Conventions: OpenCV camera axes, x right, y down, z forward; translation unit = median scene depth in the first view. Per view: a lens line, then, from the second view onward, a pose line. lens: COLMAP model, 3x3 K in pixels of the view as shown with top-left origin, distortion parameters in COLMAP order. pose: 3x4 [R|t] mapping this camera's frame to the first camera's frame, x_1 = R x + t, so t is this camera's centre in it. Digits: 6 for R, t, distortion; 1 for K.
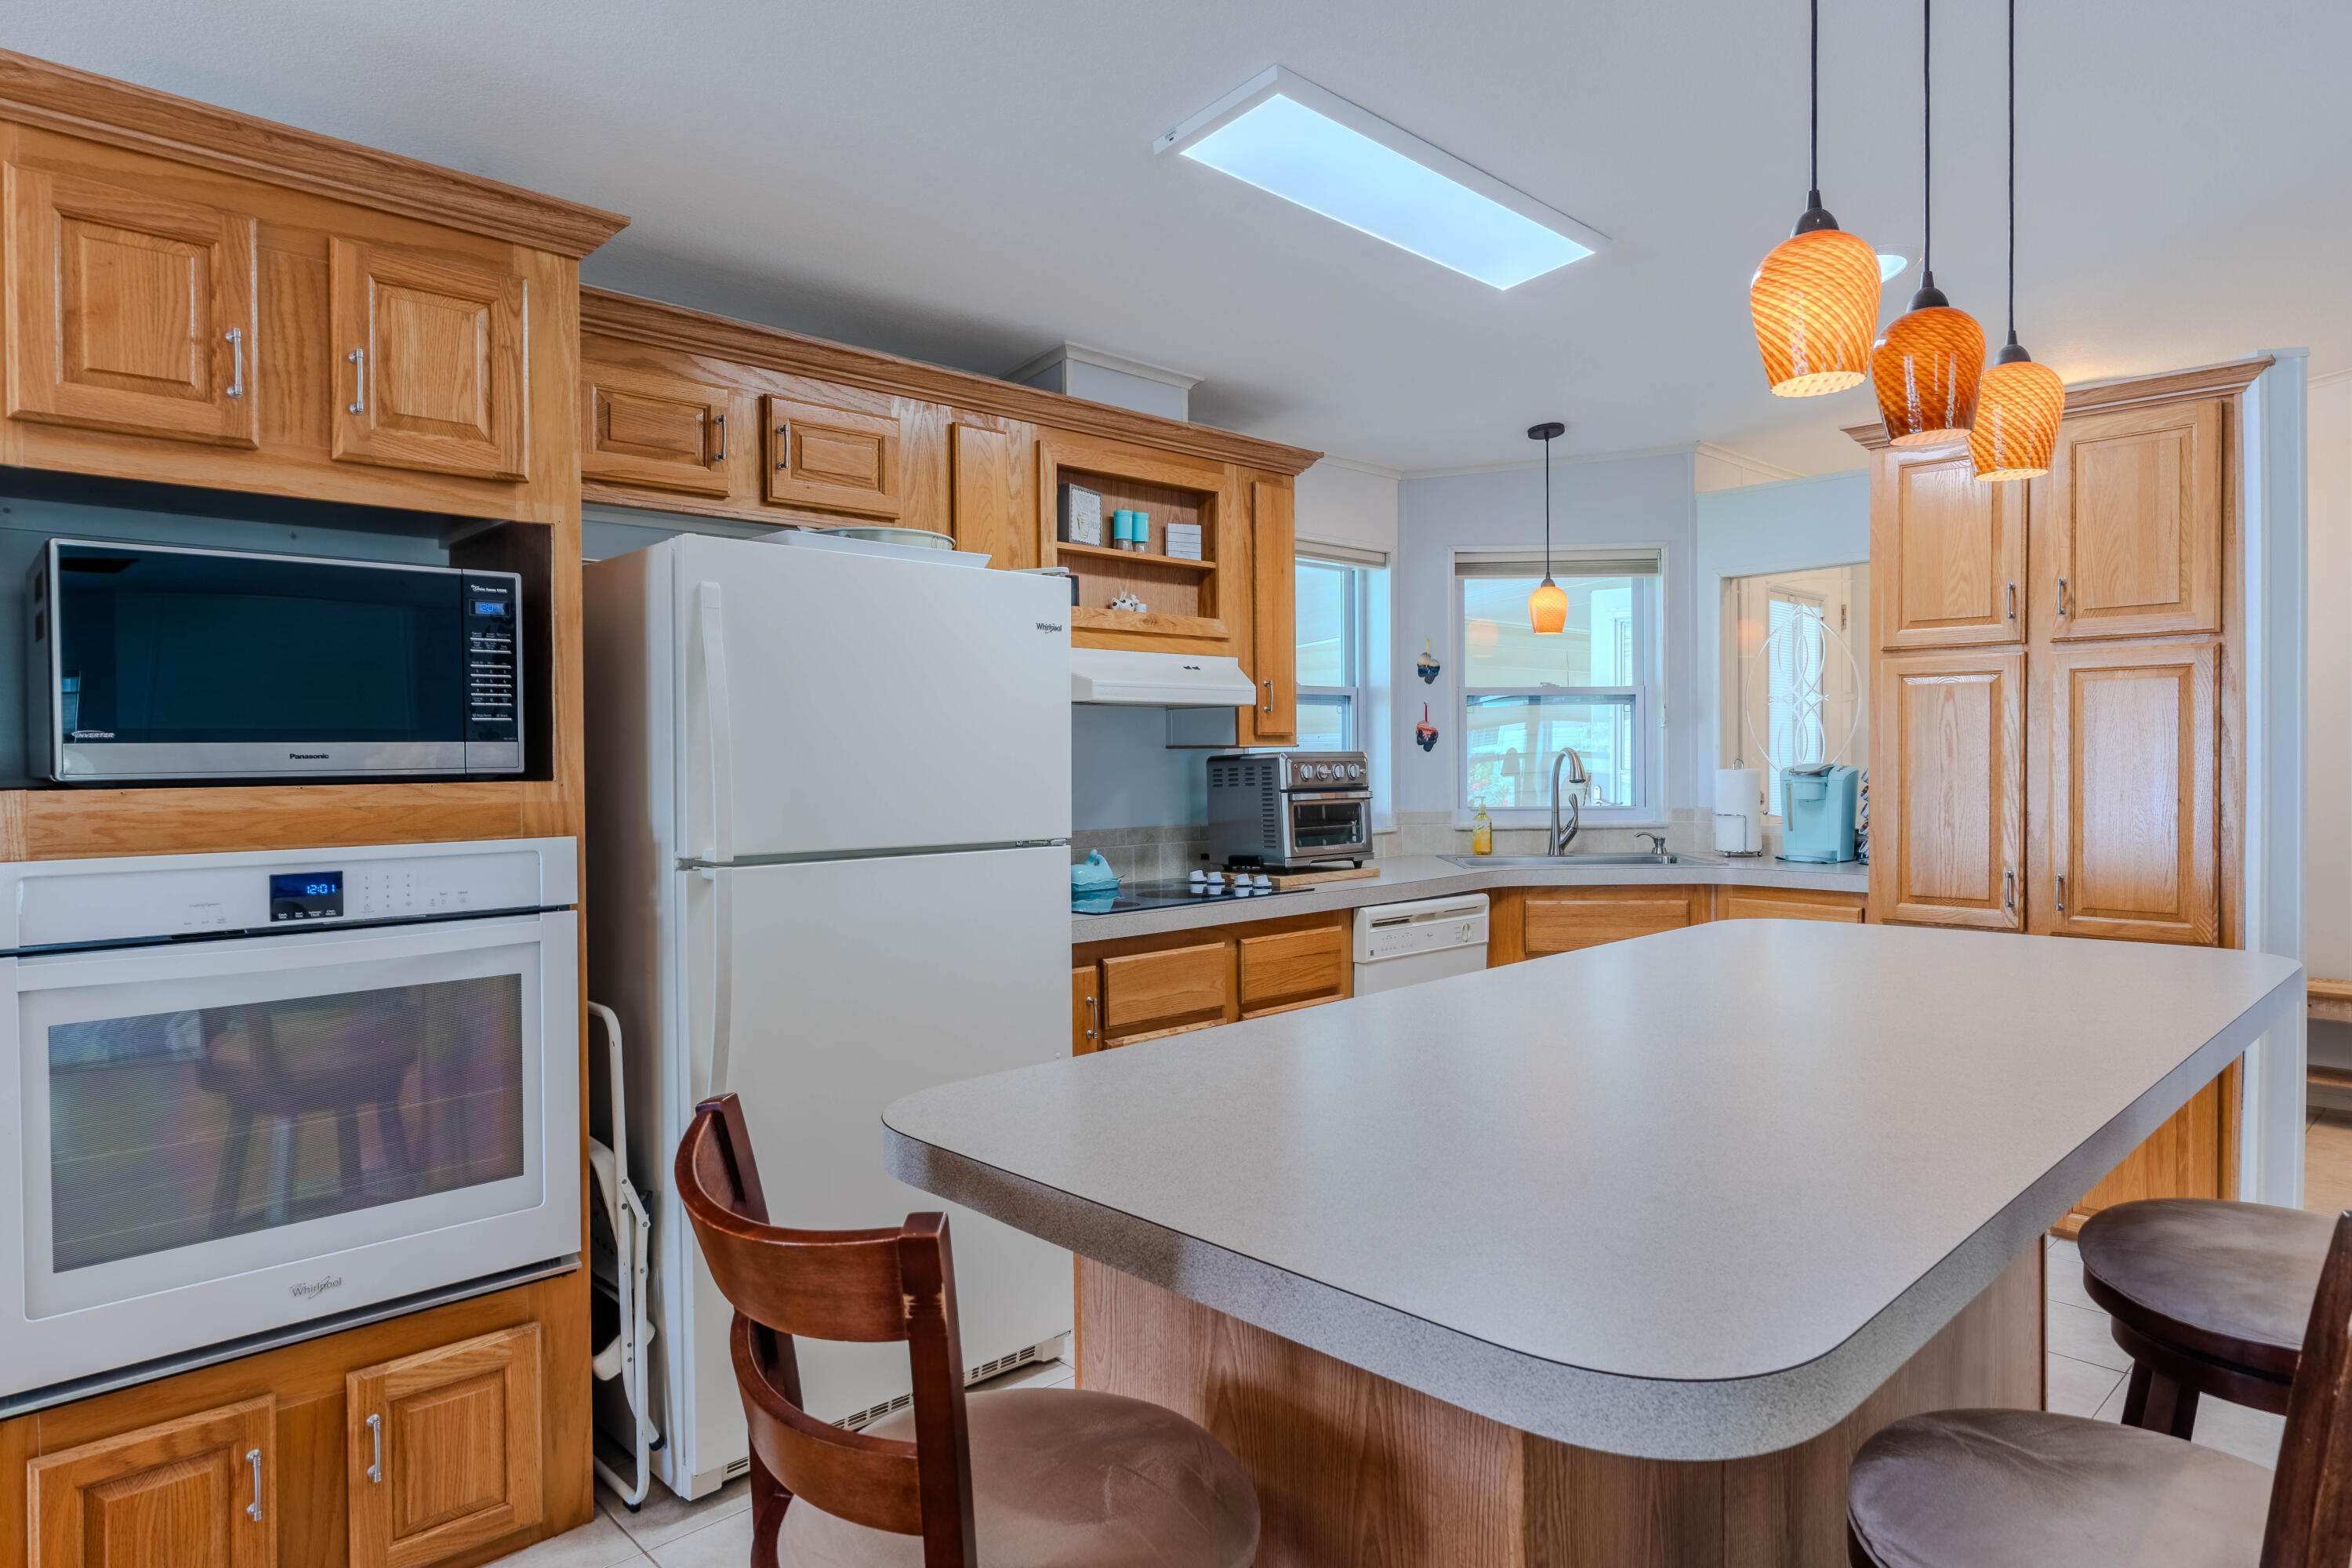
lens RADIAL K [[1367.5, 0, 1180.3], [0, 1367.5, 776.8], [0, 0, 1]] dist [-0.000537, 0.001311]
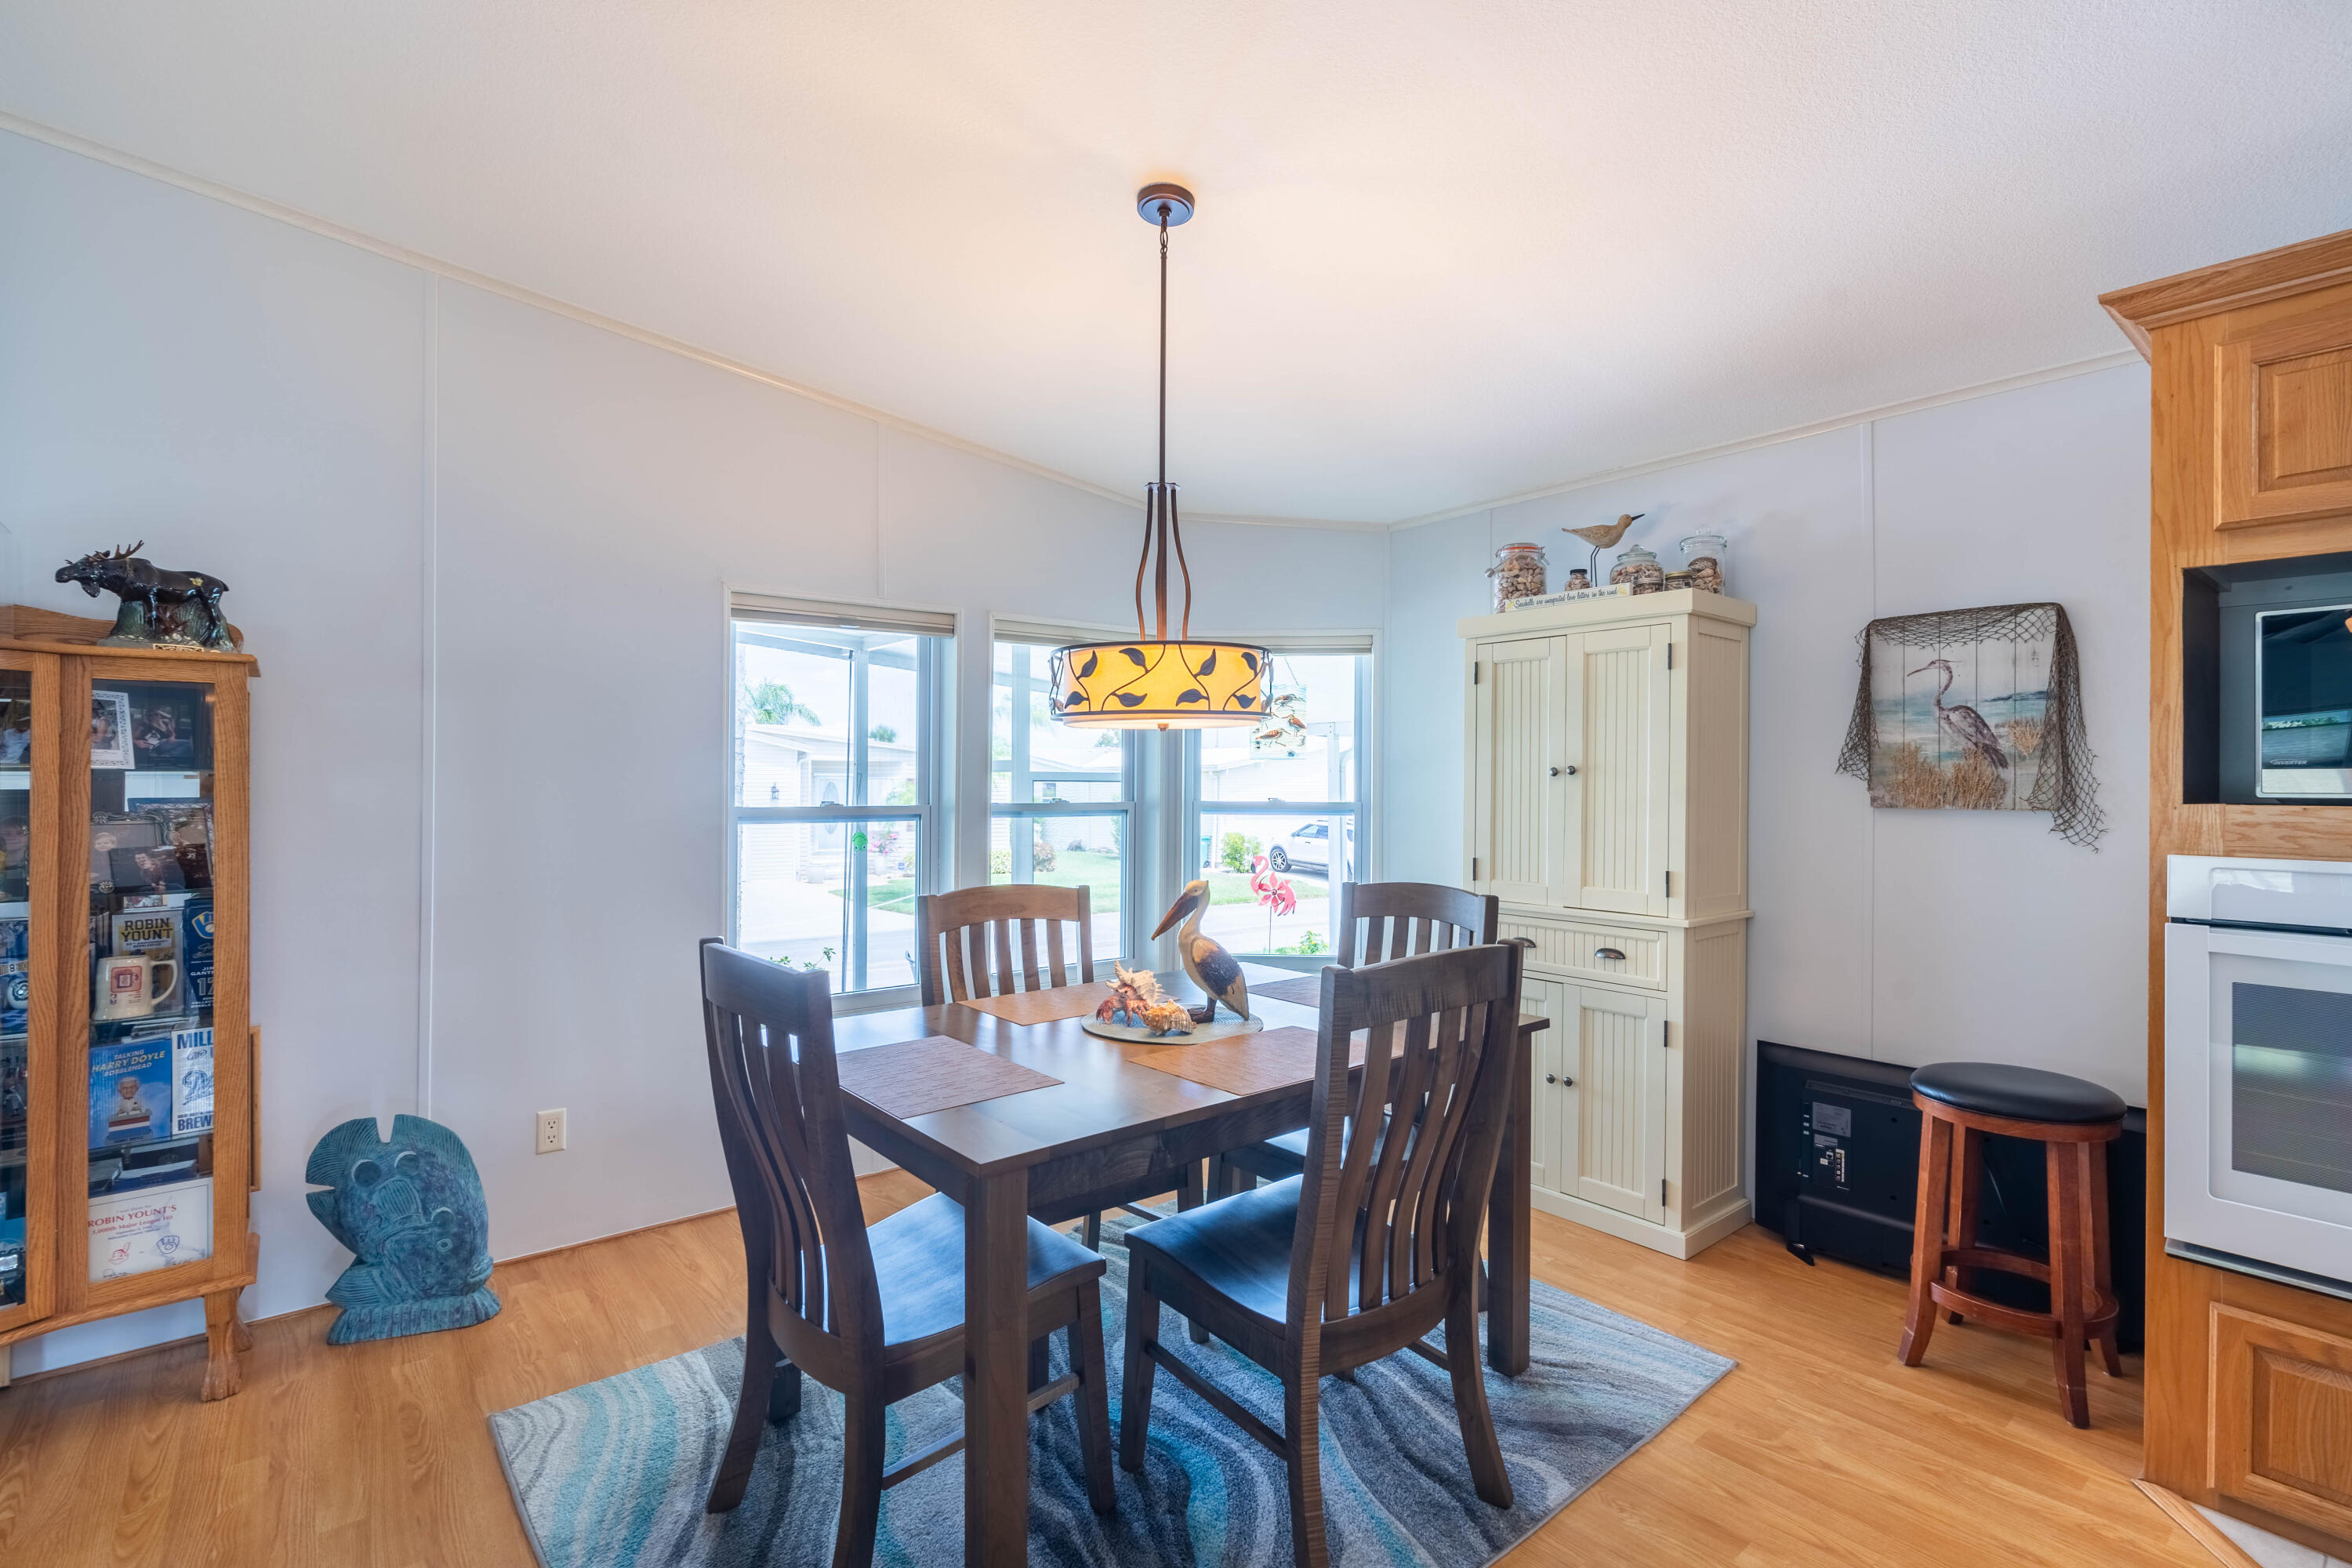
lens RADIAL K [[1093.3, 0, 1186.2], [0, 1093.3, 776.8], [0, 0, 1]] dist [-0.001168, -0.000392]
pose [[-0.068496, 0.000257, -0.997651, 0.149747], [-0.021710, 0.999763, 0.001748, 0.001746], [0.997415, 0.021778, -0.068474, 0.027876]]
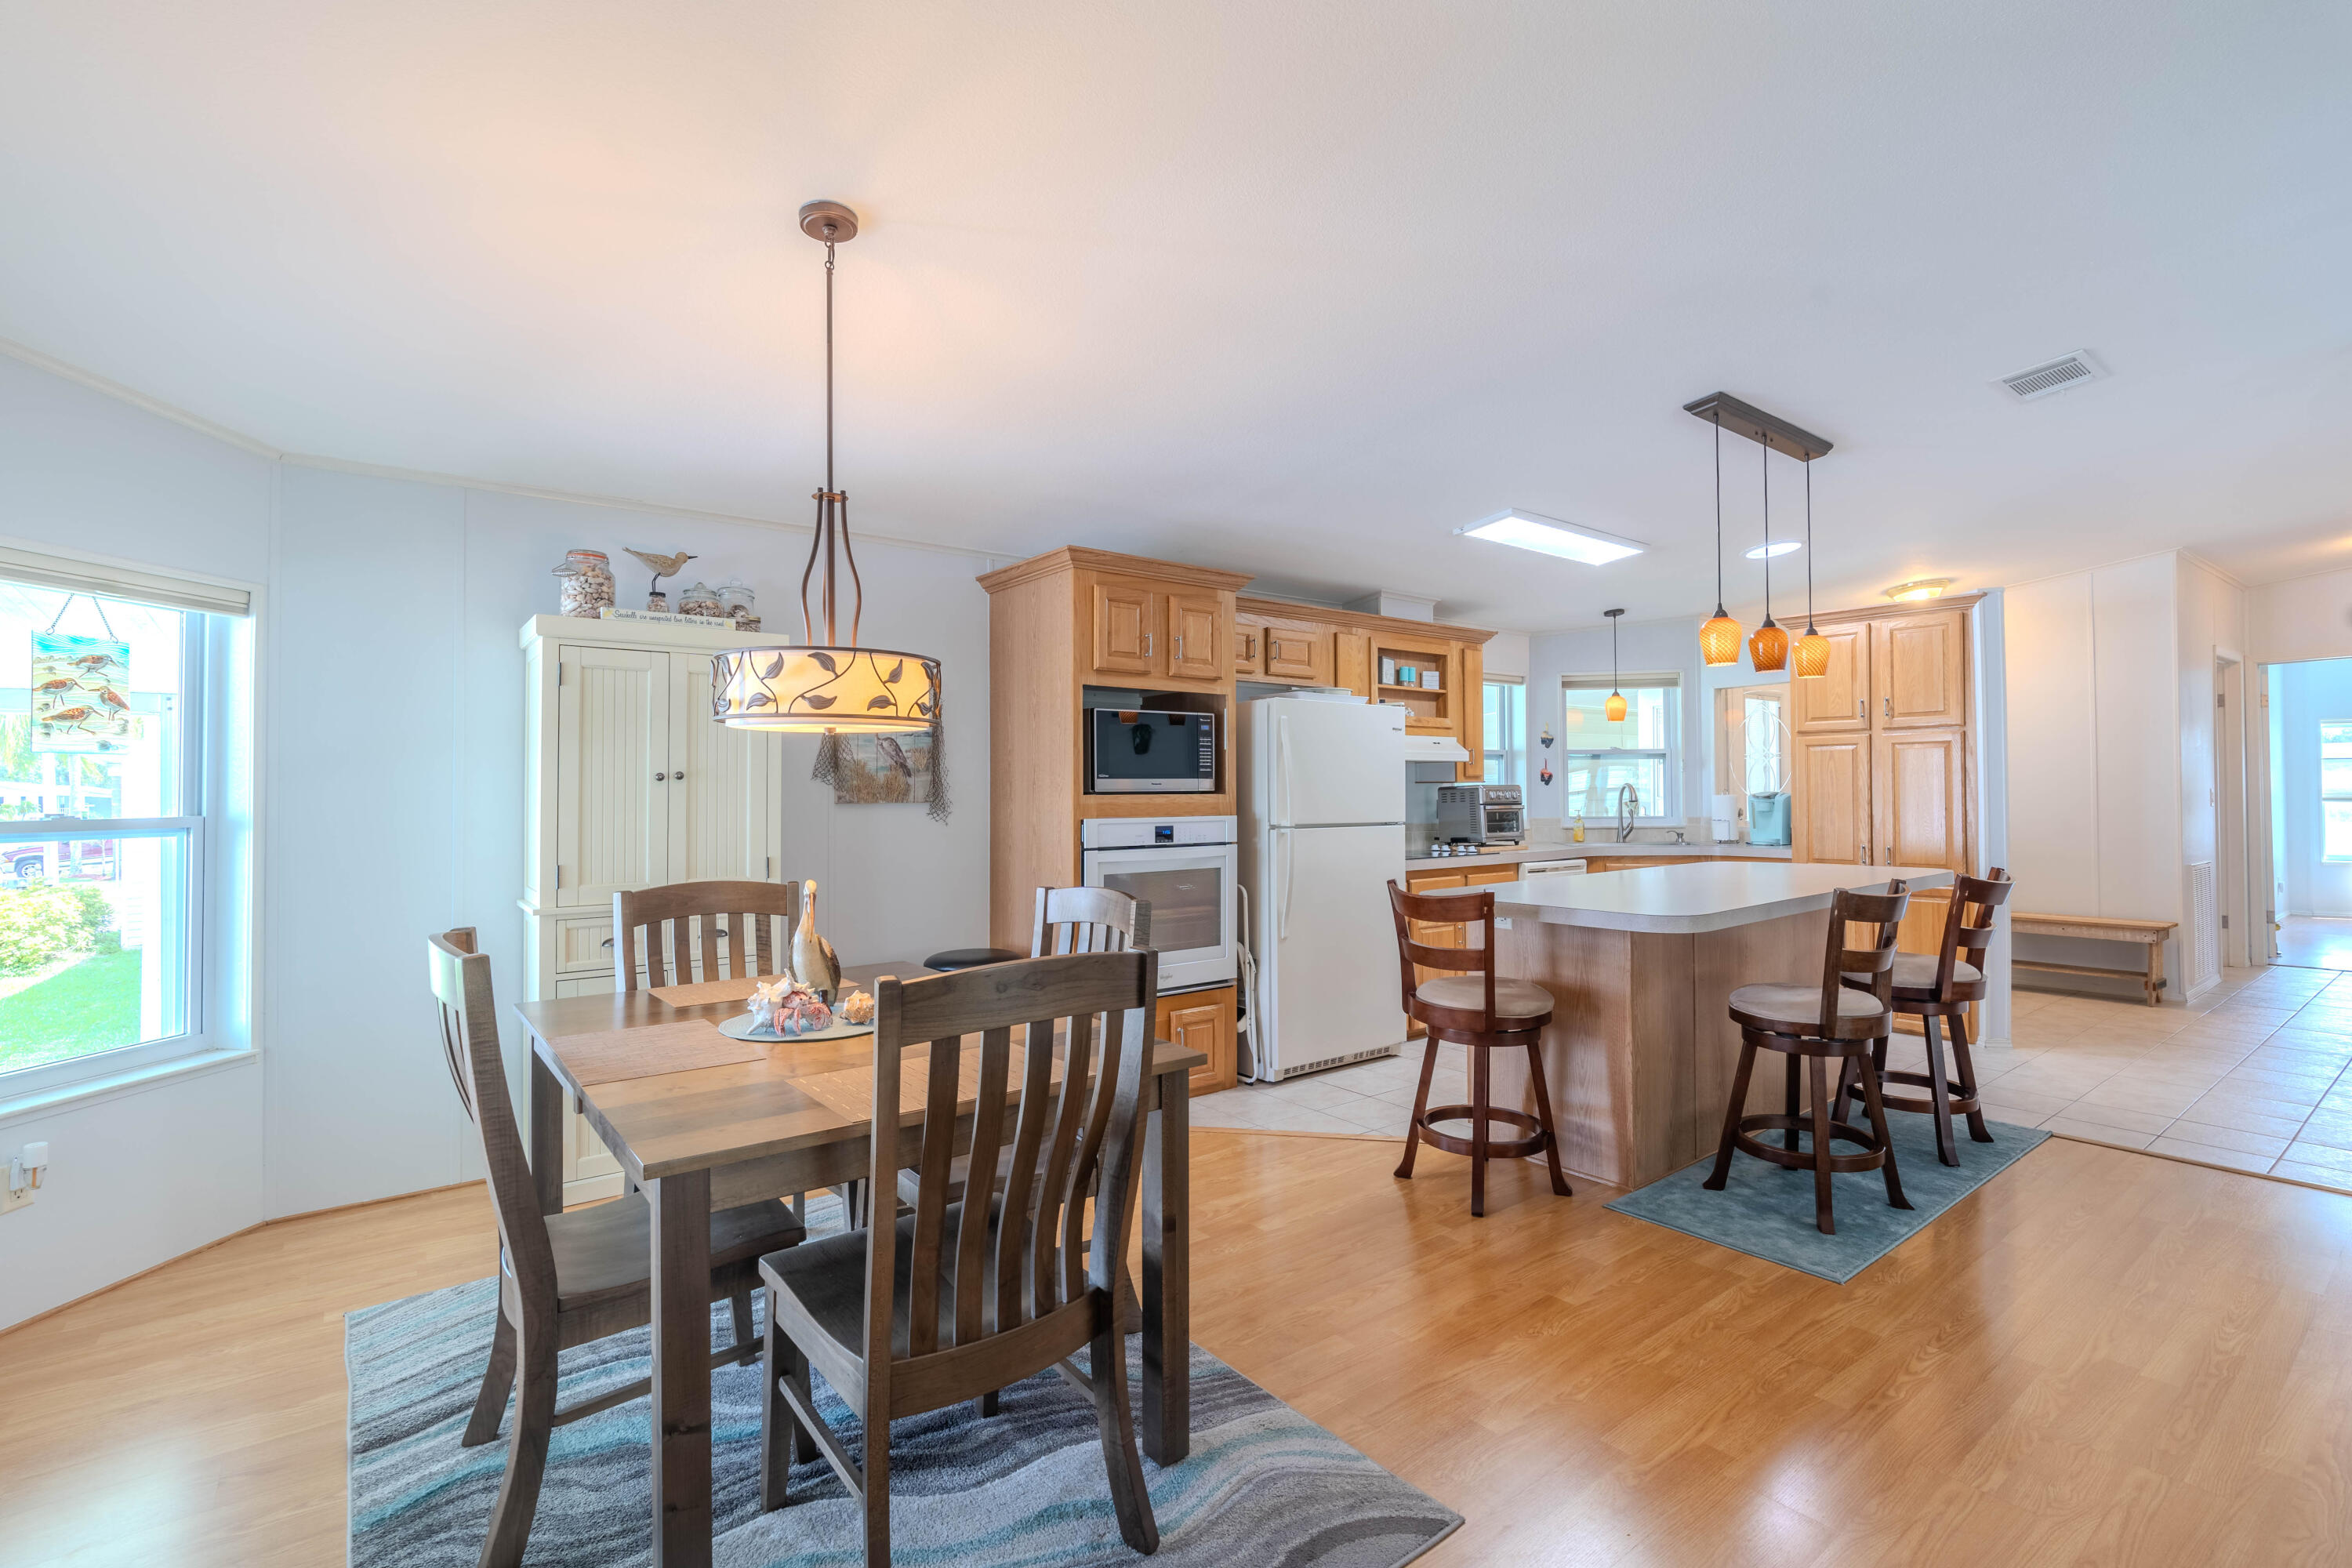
lens RADIAL K [[1077.1, 0, 1182.8], [0, 1077.1, 778.8], [0, 0, 1]] dist [-0.002790, -0.000745]
pose [[0.994676, 0.000056, -0.103053, -0.211671], [-0.002995, 0.999593, -0.028366, 0.020506], [0.103010, 0.028523, 0.994271, -0.653540]]
